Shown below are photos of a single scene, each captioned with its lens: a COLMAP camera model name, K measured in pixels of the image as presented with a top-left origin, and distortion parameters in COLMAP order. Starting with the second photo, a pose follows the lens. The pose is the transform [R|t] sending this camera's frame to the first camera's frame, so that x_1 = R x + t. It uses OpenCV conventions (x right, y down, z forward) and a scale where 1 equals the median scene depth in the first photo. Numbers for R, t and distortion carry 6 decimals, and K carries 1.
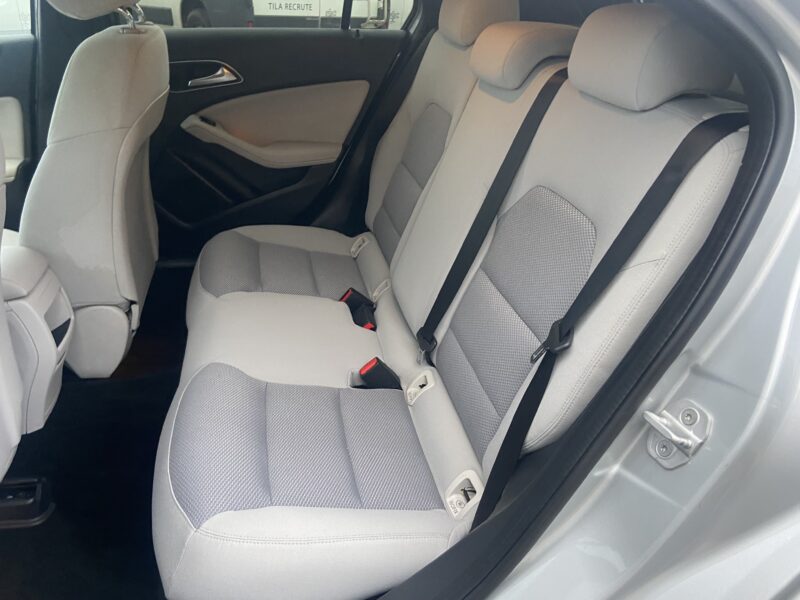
lens RADIAL K [[603.6, 0, 402.8], [0, 603.6, 303.3], [0, 0, 1]] dist [0.106772, -0.125017]
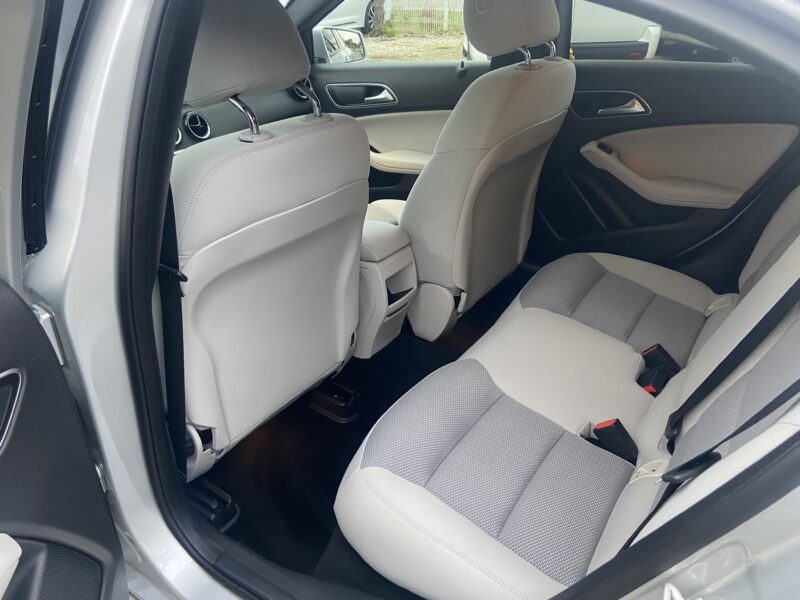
lens RADIAL K [[603.6, 0, 397.8], [0, 603.6, 304.2], [0, 0, 1]] dist [0.106772, -0.125017]
pose [[0.686602, 0.307988, -0.658575, 0.243934], [-0.314194, 0.942581, 0.113240, -0.065880], [0.655636, 0.129169, 0.743946, 0.038343]]
